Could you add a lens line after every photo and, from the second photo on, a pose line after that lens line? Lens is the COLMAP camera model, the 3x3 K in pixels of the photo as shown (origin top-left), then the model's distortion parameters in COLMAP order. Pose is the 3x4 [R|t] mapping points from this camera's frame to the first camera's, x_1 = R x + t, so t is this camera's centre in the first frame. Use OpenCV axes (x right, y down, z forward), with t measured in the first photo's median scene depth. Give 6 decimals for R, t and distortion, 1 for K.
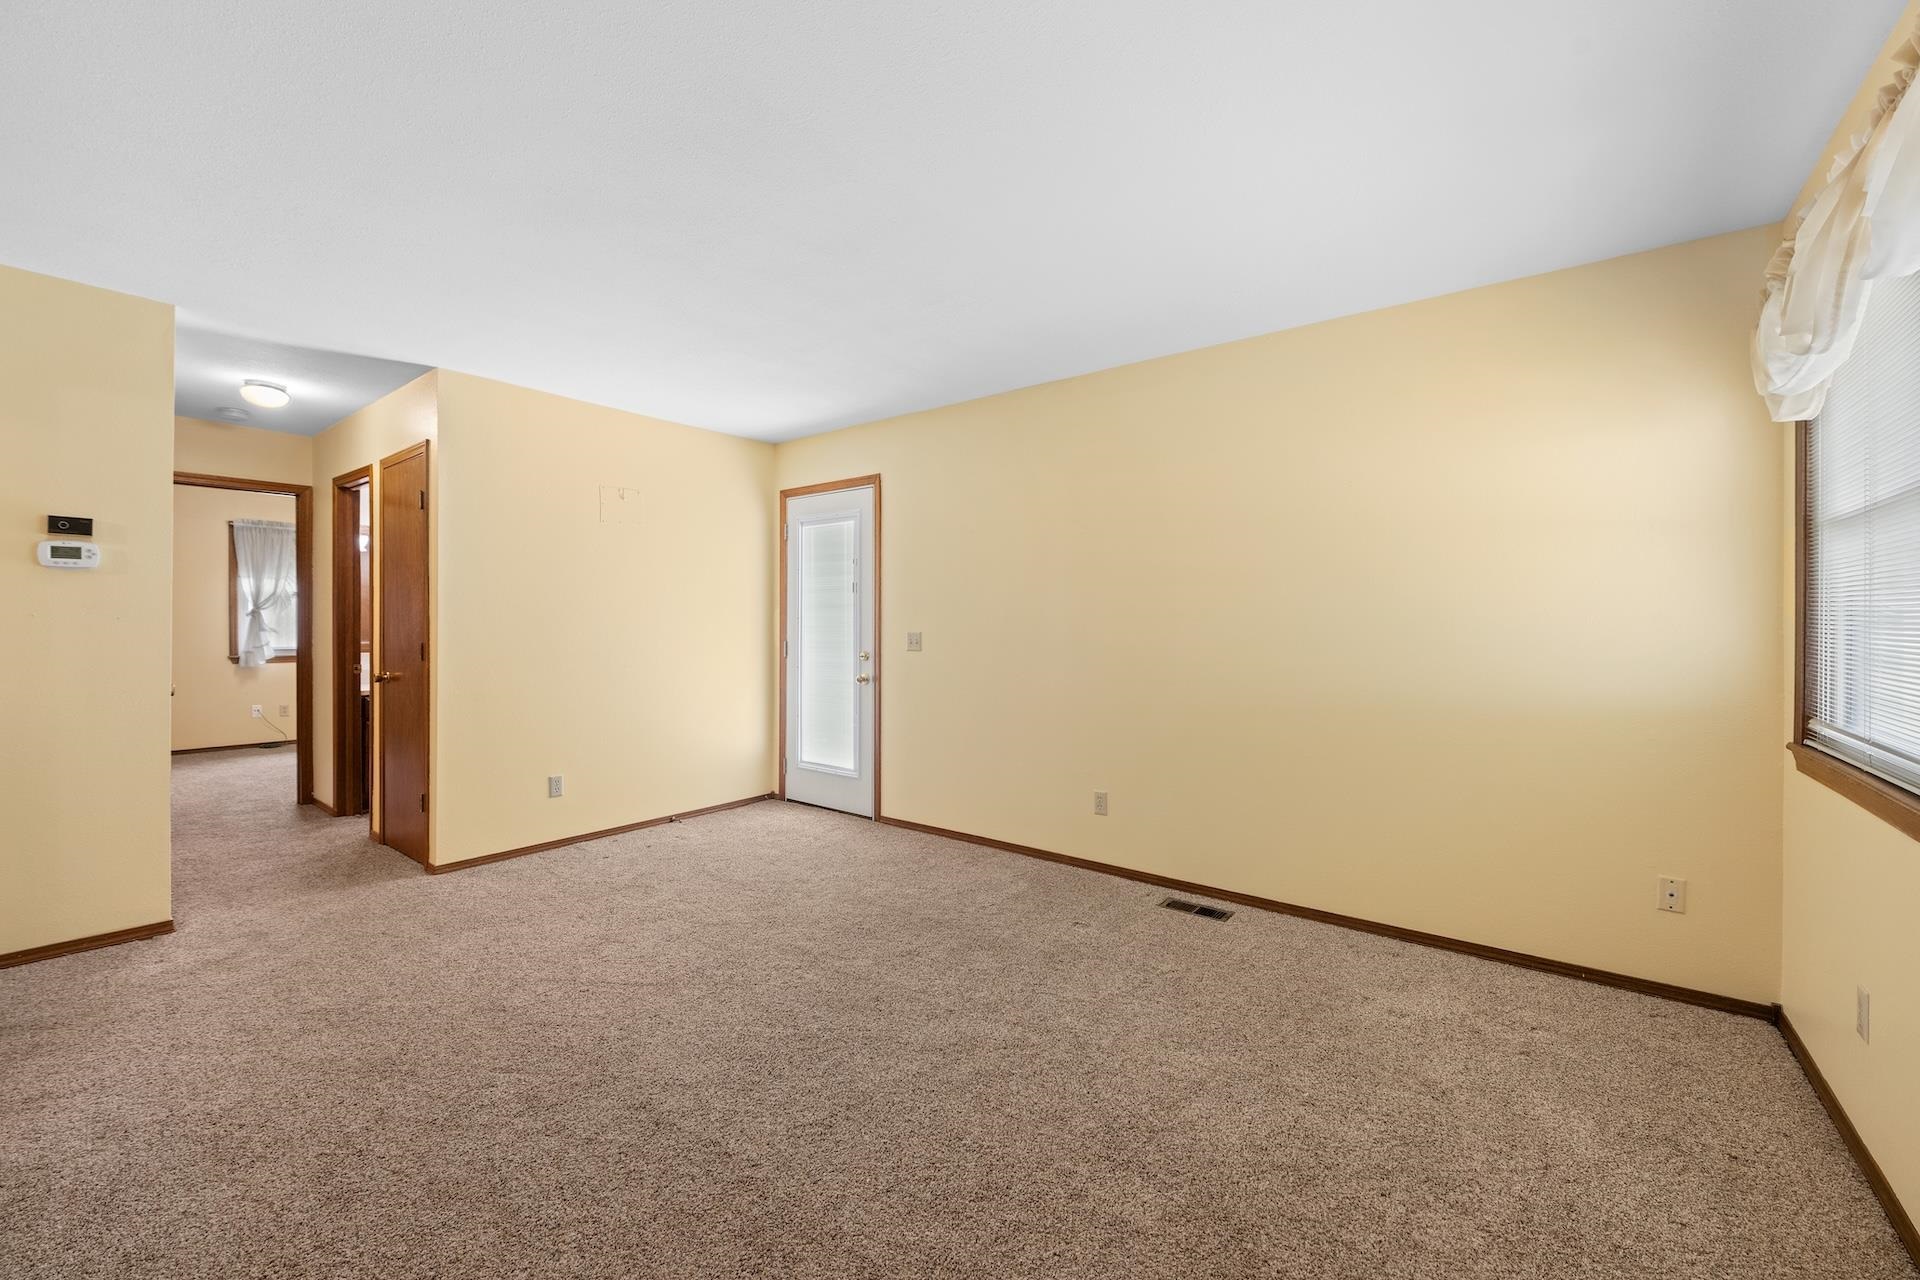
lens RADIAL K [[776.0, 0, 953.9], [0, 776.0, 629.8], [0, 0, 1]] dist [-0.002657, -0.000480]
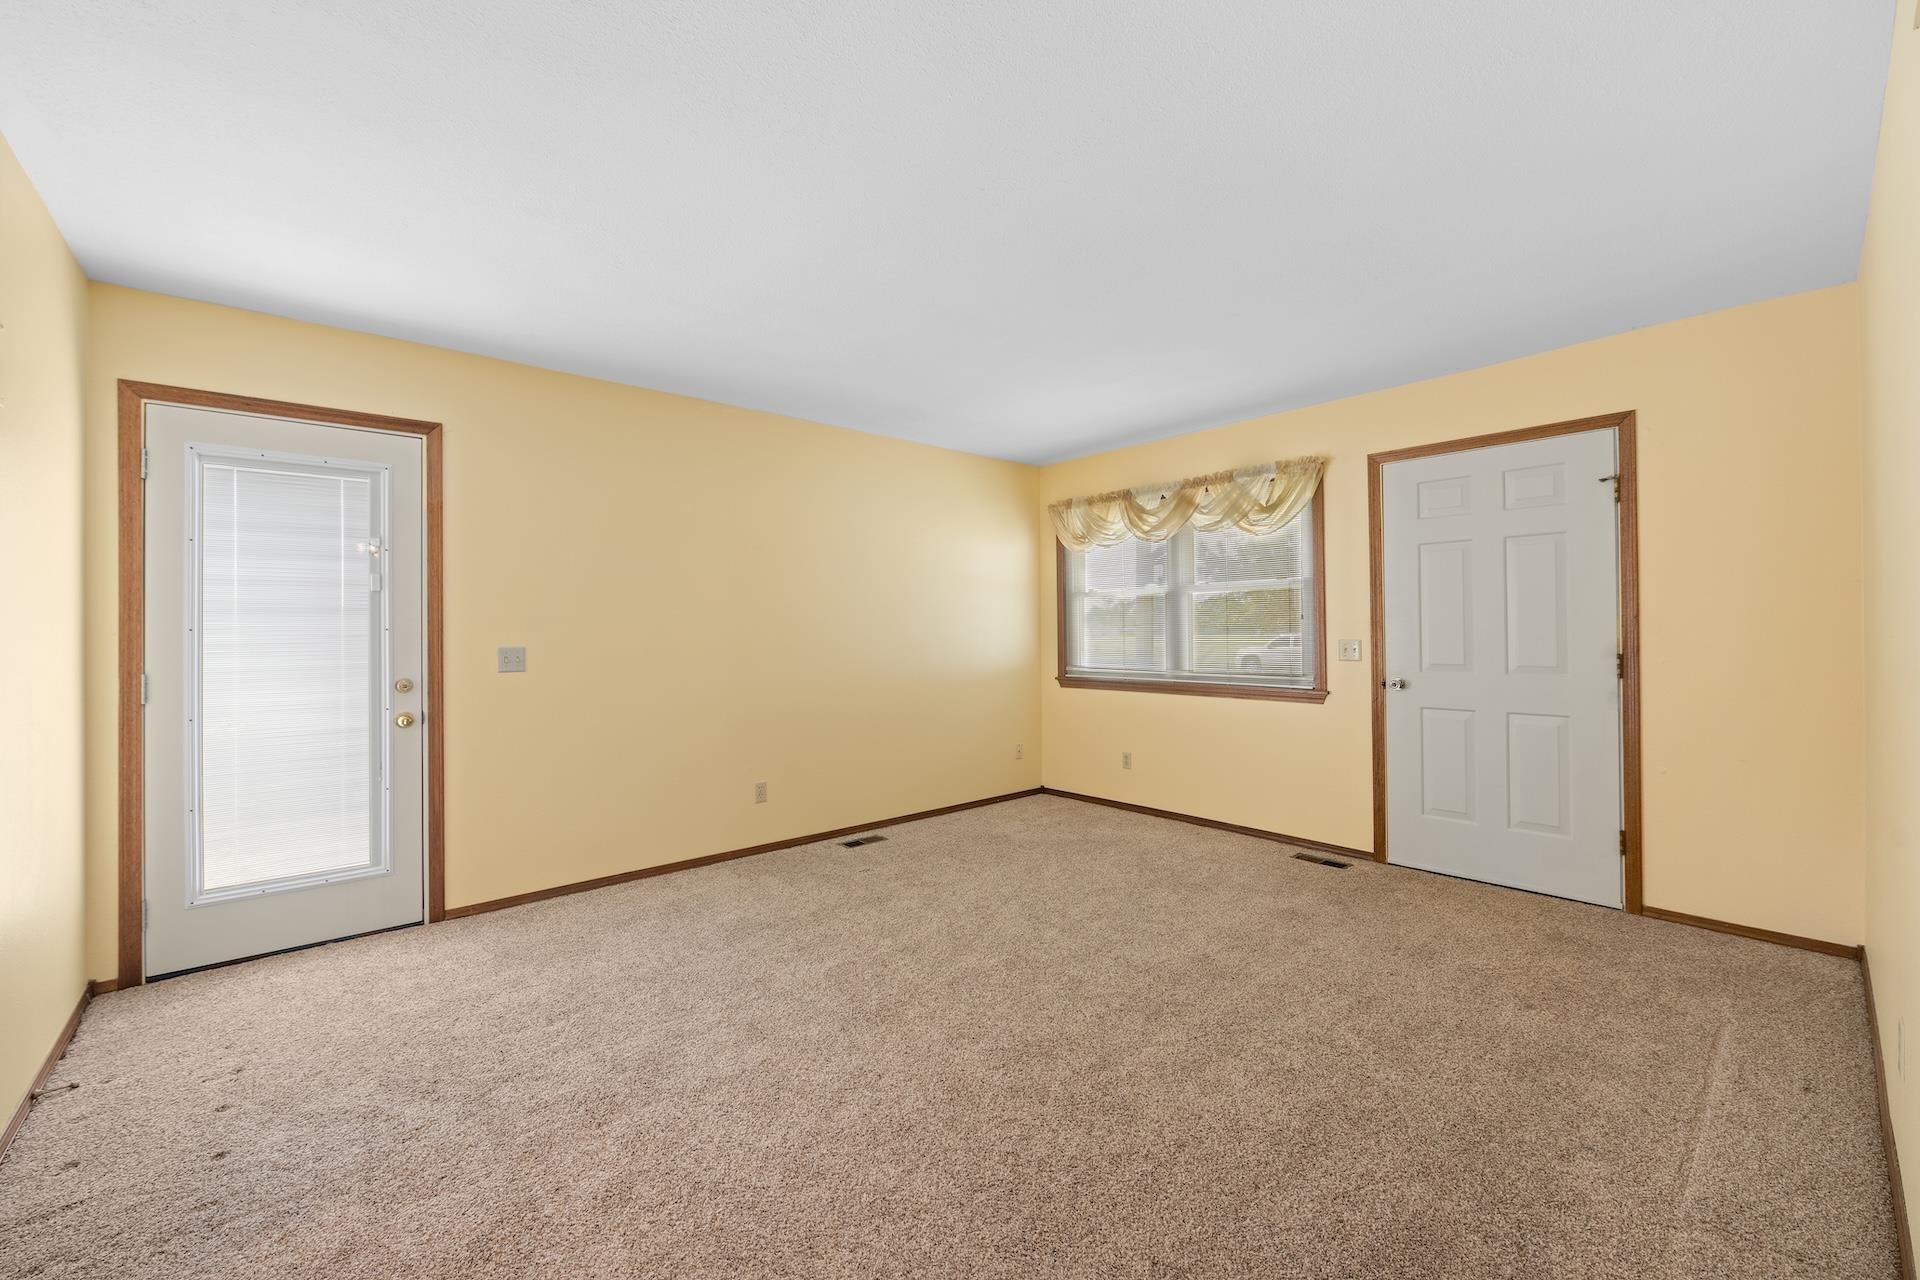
lens RADIAL K [[776.0, 0, 961.2], [0, 776.0, 630.5], [0, 0, 1]] dist [-0.002657, -0.000480]
pose [[0.174069, -0.006765, 0.984710, -0.702645], [0.015608, 0.999870, 0.004110, -0.008964], [-0.984610, 0.014654, 0.174152, 0.416234]]
